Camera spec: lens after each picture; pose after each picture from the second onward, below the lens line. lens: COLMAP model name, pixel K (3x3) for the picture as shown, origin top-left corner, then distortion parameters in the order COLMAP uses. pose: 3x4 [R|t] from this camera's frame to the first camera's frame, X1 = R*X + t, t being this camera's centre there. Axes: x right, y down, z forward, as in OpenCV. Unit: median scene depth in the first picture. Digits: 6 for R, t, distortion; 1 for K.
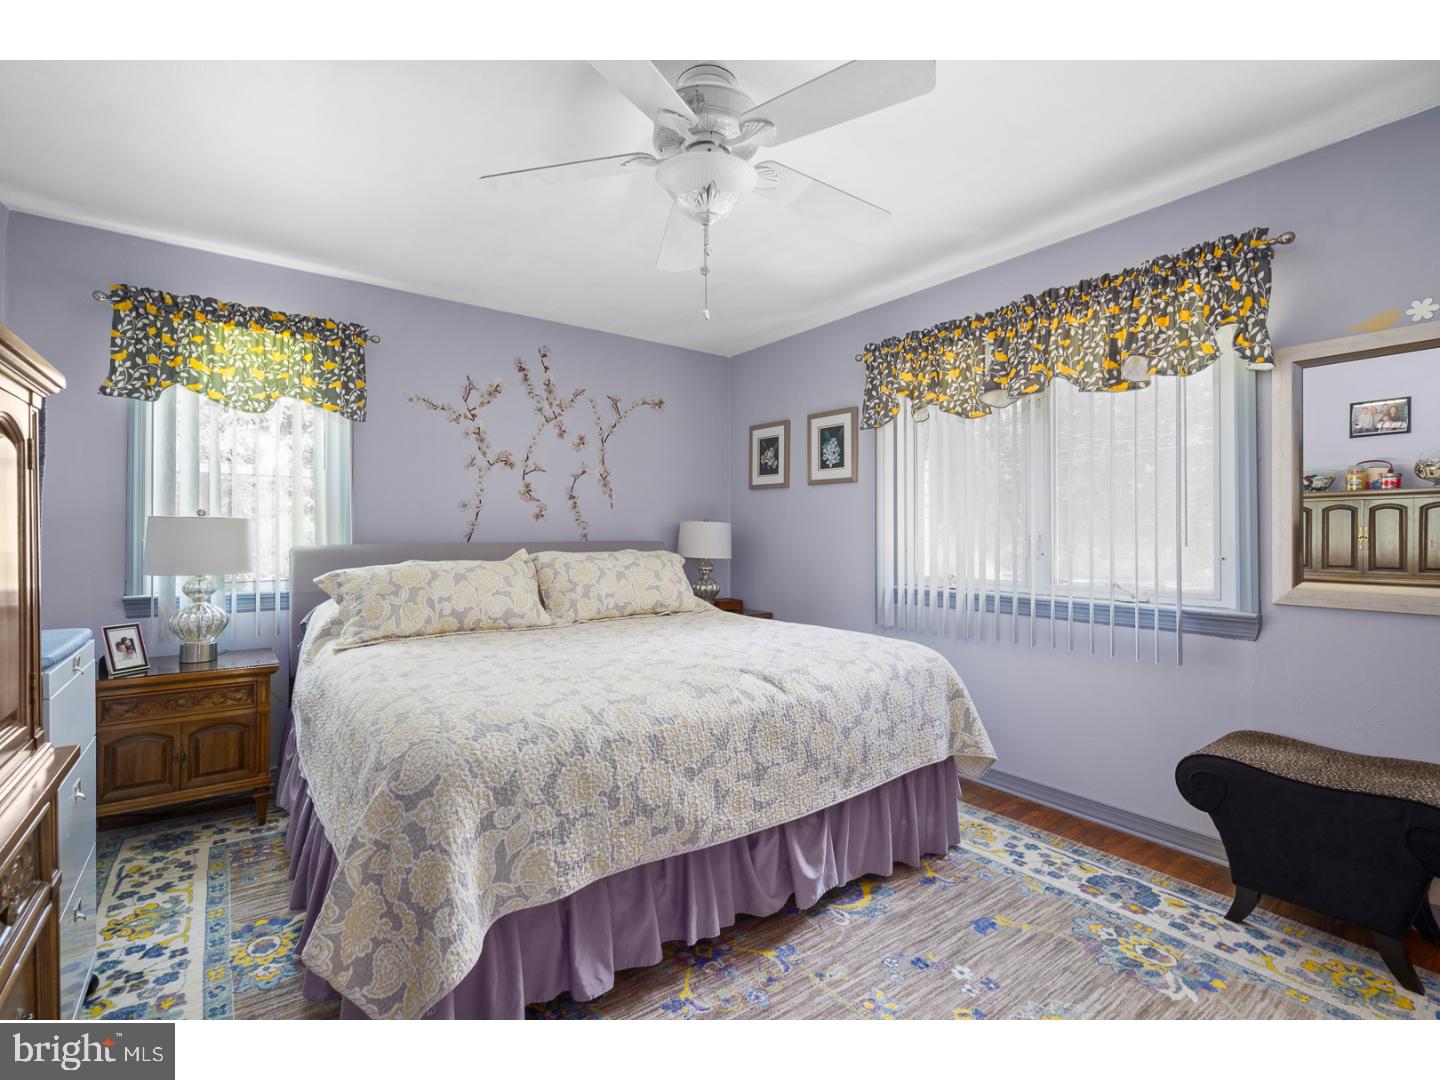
lens RADIAL K [[656.1, 0, 722.1], [0, 656.1, 532.0], [0, 0, 1]] dist [0.003737, -0.000316]
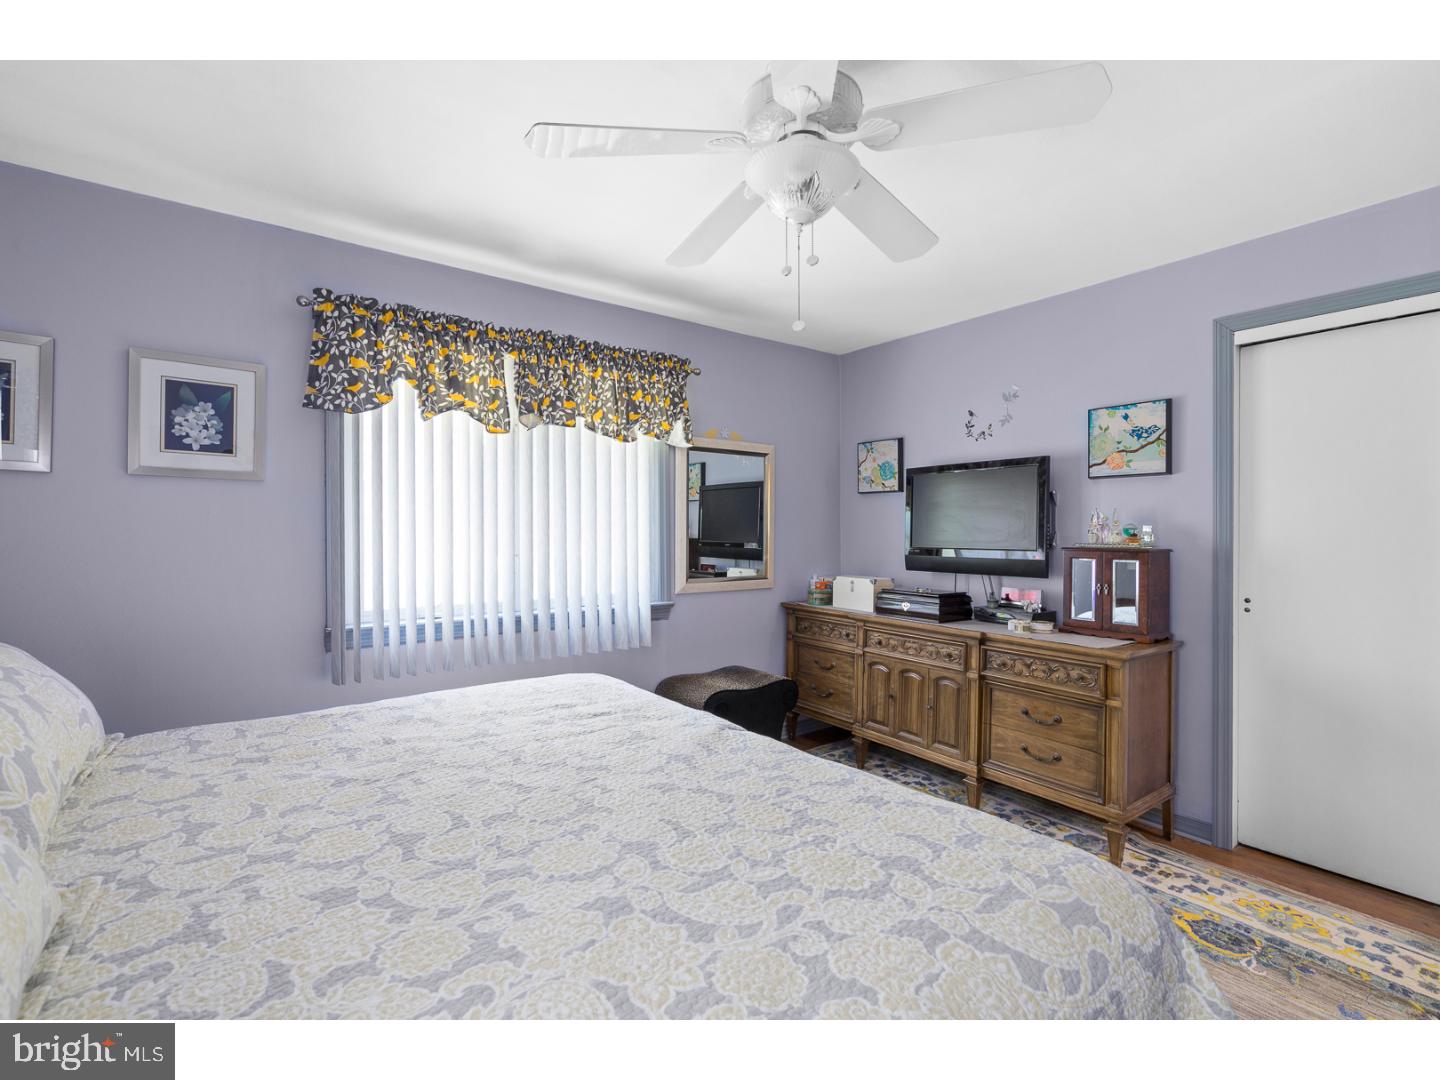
lens RADIAL K [[656.1, 0, 724.0], [0, 656.1, 539.7], [0, 0, 1]] dist [0.003737, -0.000316]
pose [[-0.006243, -0.002987, 0.999976, -0.546918], [0.005973, 0.999978, 0.003025, -0.019697], [-0.999963, 0.005992, -0.006225, 0.651781]]
